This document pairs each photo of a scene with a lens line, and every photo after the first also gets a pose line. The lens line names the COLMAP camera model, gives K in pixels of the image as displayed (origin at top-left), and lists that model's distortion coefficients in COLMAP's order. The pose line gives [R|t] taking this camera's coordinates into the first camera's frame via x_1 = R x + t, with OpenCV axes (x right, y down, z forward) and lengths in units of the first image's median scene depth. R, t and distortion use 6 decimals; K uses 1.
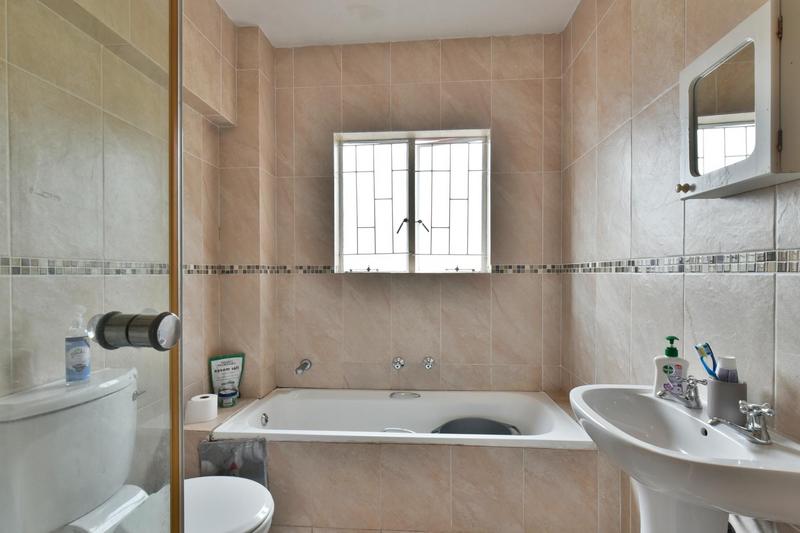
lens RADIAL K [[357.6, 0, 398.7], [0, 357.6, 277.1], [0, 0, 1]] dist [0.002270, -0.000386]
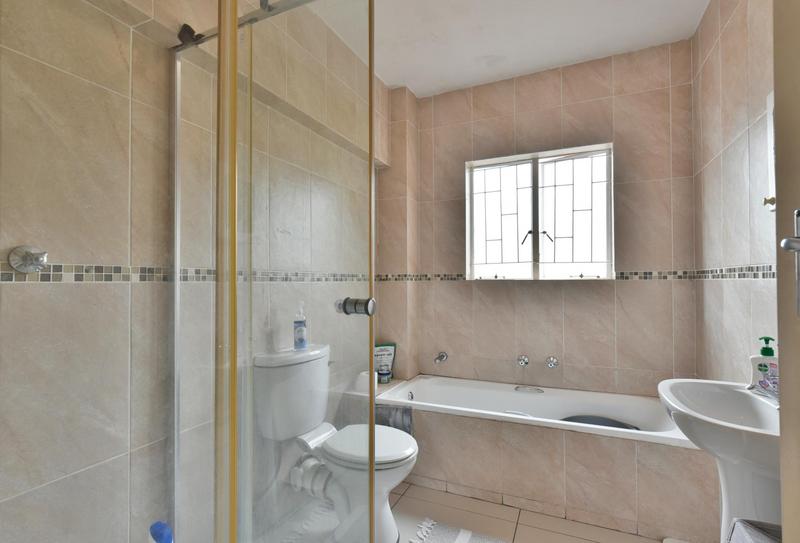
lens RADIAL K [[392.9, 0, 400.0], [0, 392.9, 271.5], [0, 0, 1]] dist [0.000327, 0.000030]
pose [[0.929219, -0.011294, -0.369357, 0.099796], [-0.001916, 0.999372, -0.035377, 0.006875], [0.369524, 0.033581, 0.928614, -0.295282]]
